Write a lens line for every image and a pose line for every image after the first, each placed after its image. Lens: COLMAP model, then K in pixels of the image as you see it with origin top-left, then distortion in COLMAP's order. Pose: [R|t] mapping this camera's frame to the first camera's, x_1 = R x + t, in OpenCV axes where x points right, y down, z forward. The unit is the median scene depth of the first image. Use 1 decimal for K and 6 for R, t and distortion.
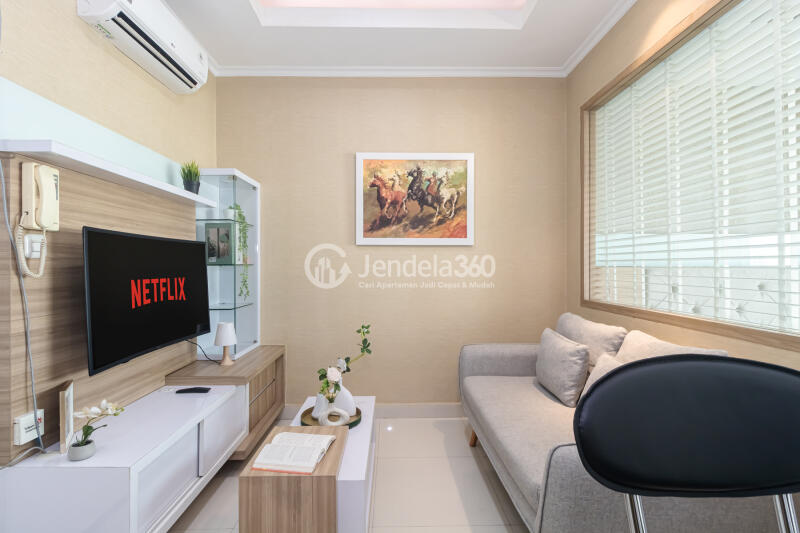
lens RADIAL K [[393.2, 0, 400.3], [0, 393.2, 265.2], [0, 0, 1]] dist [-0.002755, -0.000927]
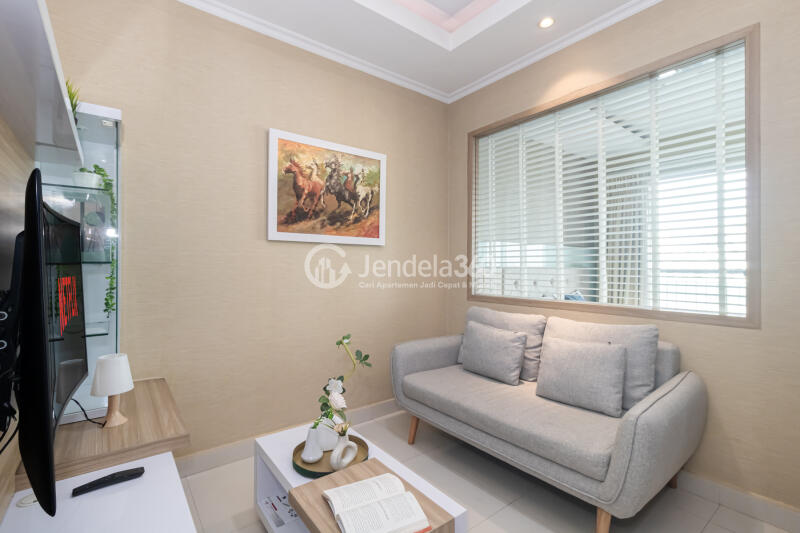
lens RADIAL K [[368.5, 0, 400.0], [0, 368.5, 266.5], [0, 0, 1]] dist [0.001757, 0.000351]
pose [[0.802560, 0.004477, 0.596555, -0.349960], [-0.006001, 0.999982, 0.000568, 0.002056], [-0.596541, -0.004035, 0.802572, 0.214306]]
